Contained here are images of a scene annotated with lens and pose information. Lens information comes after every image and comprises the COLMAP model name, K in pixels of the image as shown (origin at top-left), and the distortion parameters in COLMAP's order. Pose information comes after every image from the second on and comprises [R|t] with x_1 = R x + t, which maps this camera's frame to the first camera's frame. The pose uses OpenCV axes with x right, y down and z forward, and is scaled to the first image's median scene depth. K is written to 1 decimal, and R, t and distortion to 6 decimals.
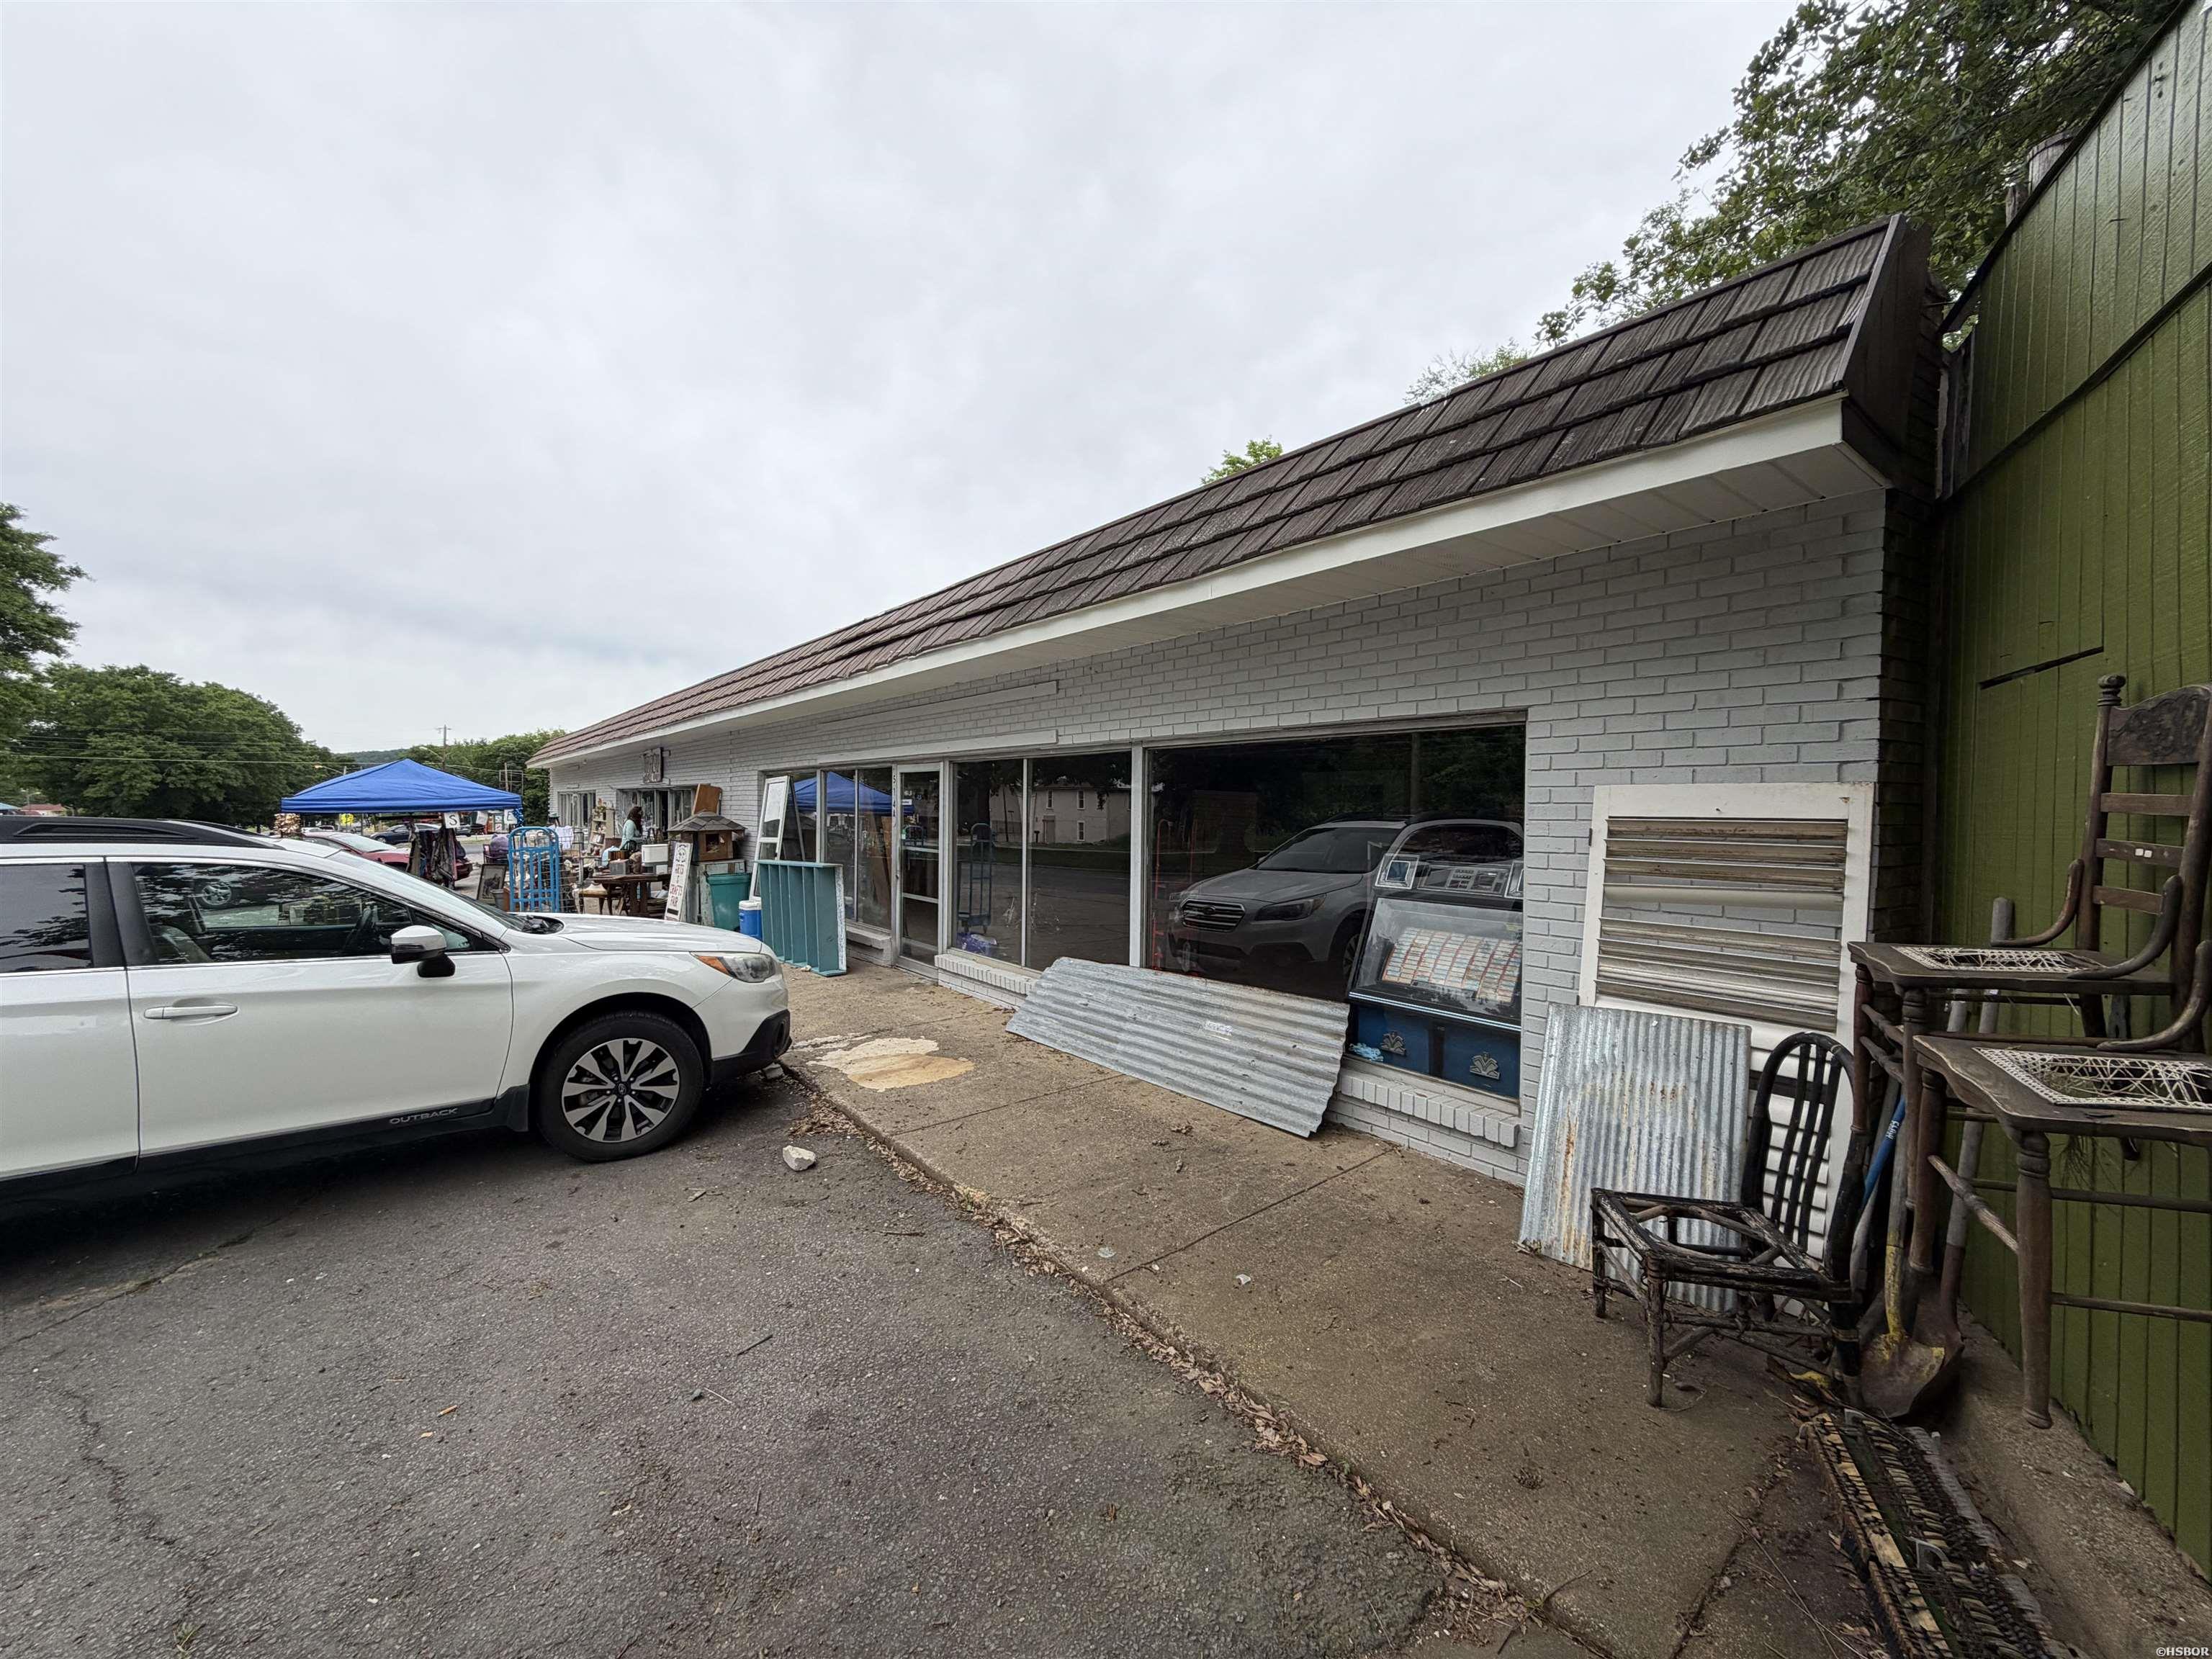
lens RADIAL K [[886.3, 0, 1099.9], [0, 886.3, 834.4], [0, 0, 1]] dist [-0.002783, -0.000056]
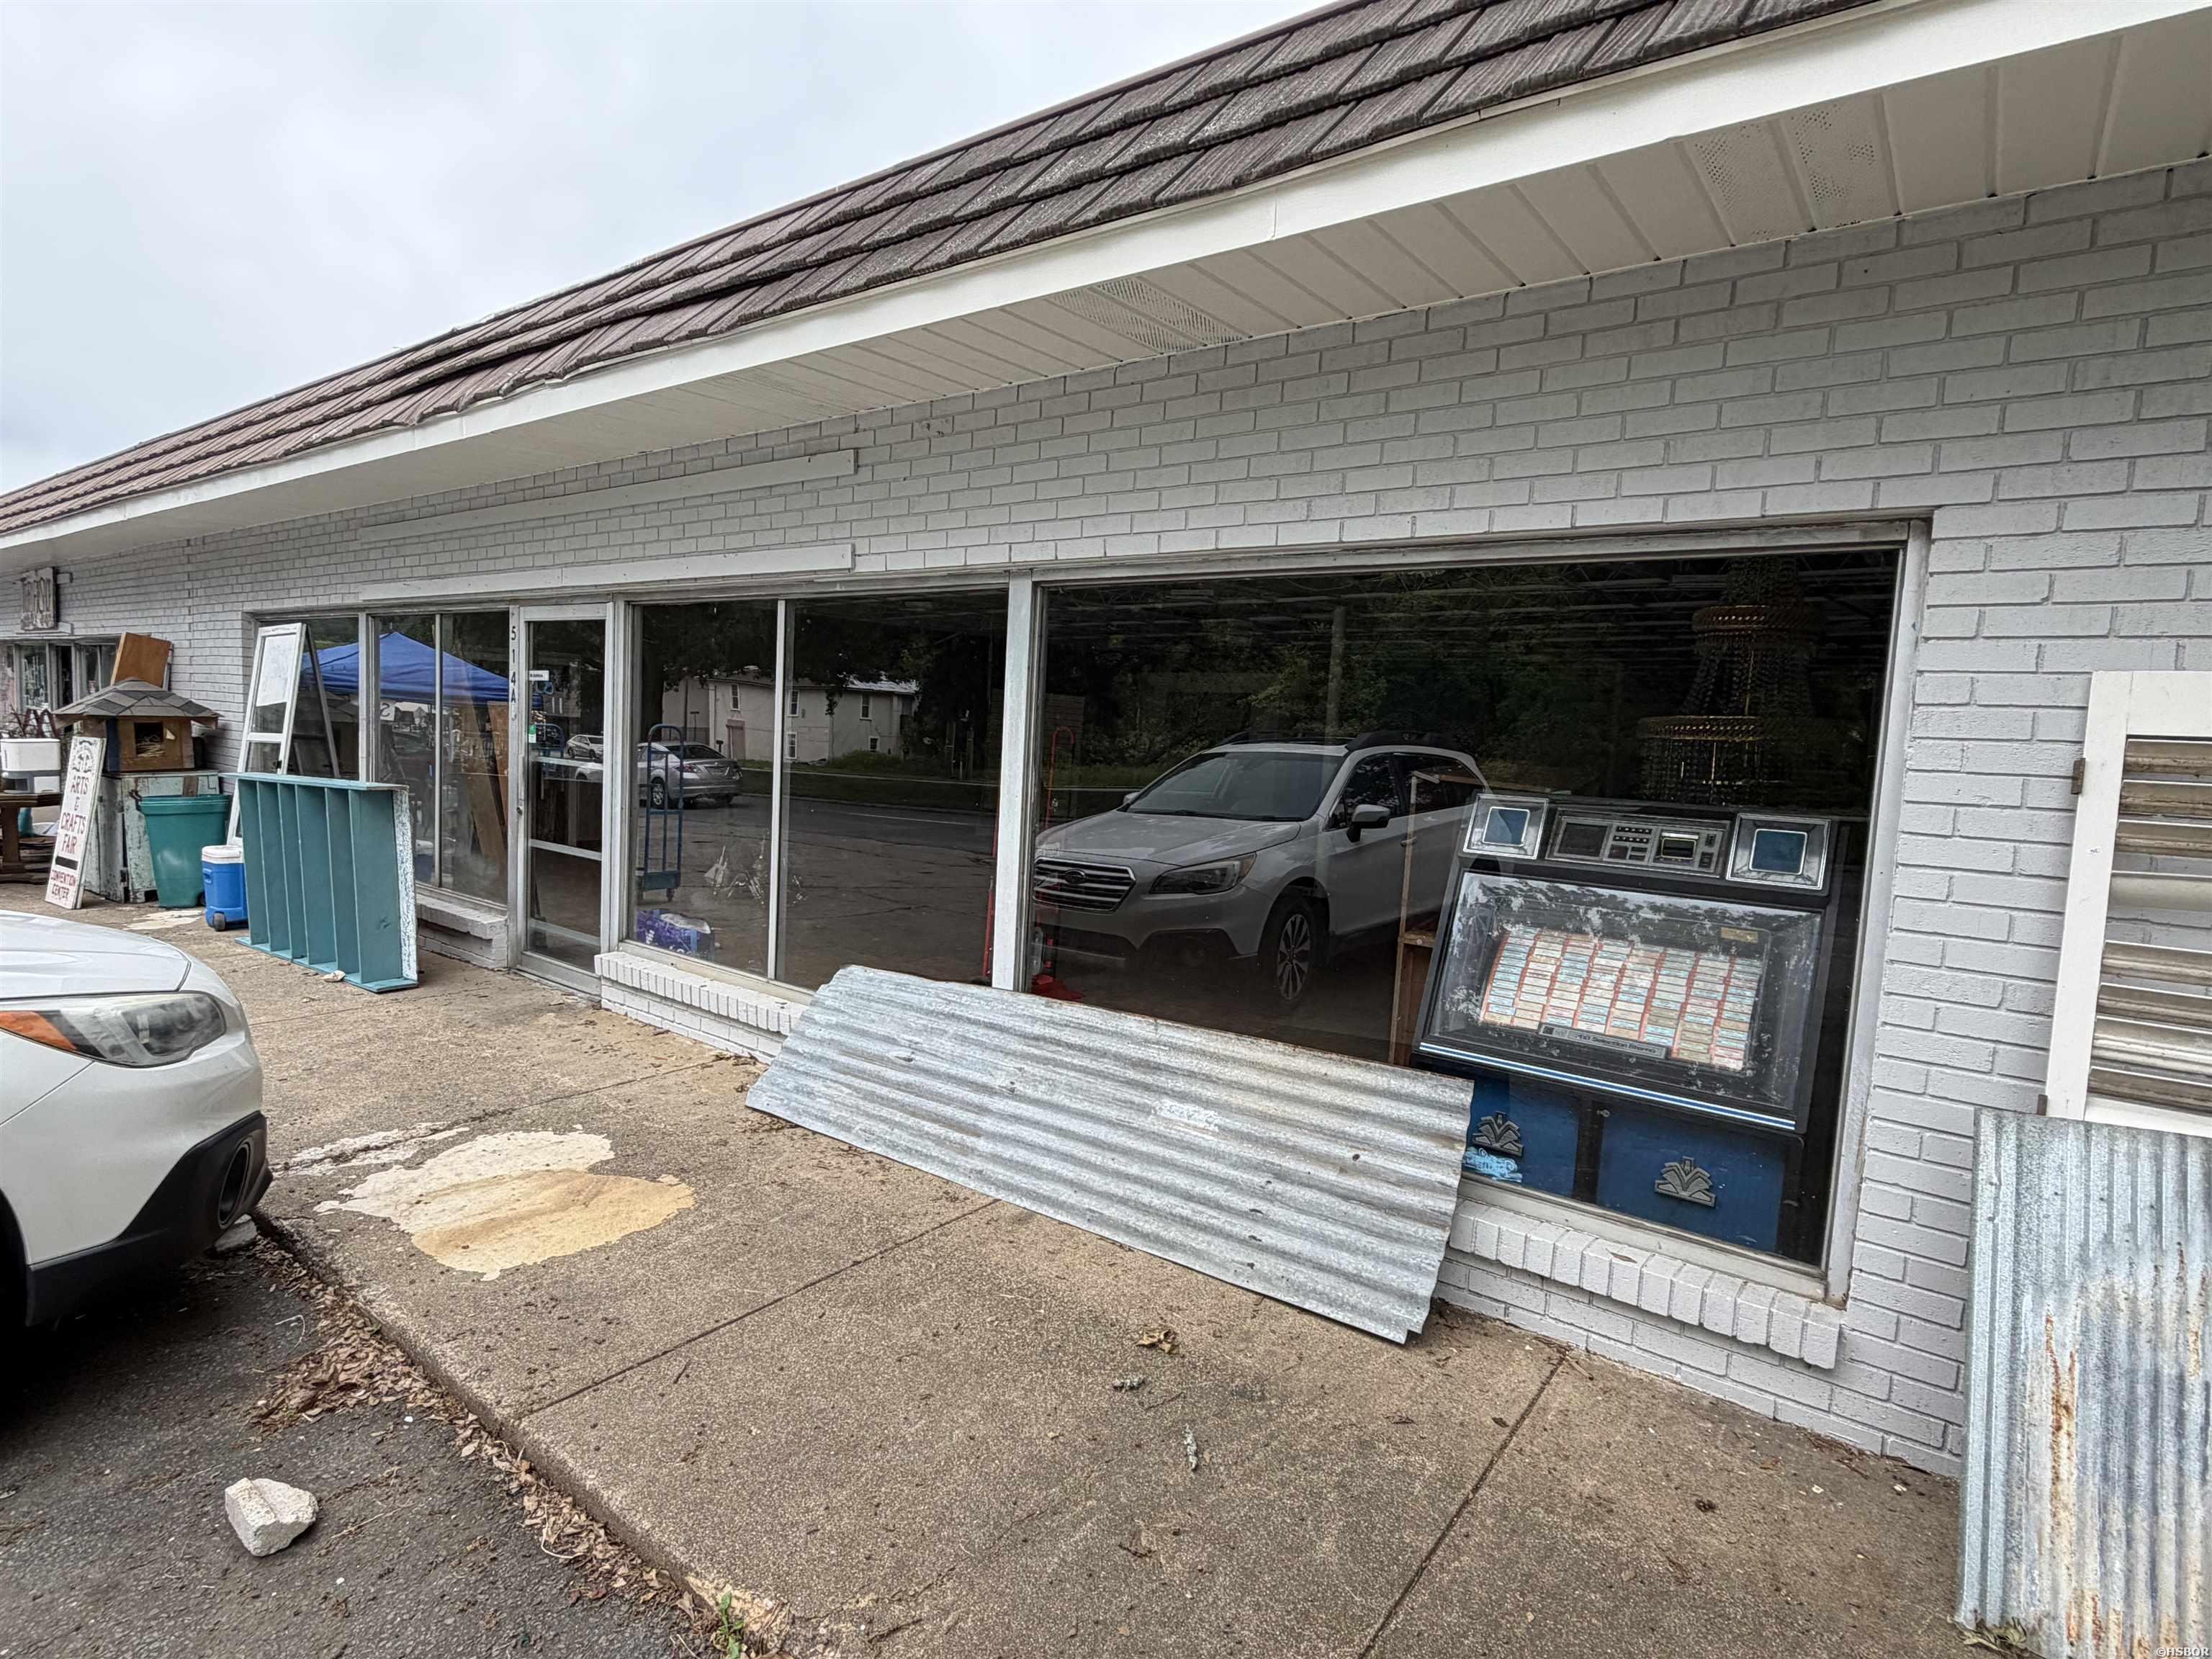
lens RADIAL K [[1155.6, 0, 1103.0], [0, 1155.6, 834.0], [0, 0, 1]] dist [0.001327, 0.000025]
pose [[0.968734, 0.016382, 0.247560, -0.090236], [-0.032902, 0.997487, 0.062742, 0.008825], [-0.245911, -0.068926, 0.966839, 0.352790]]
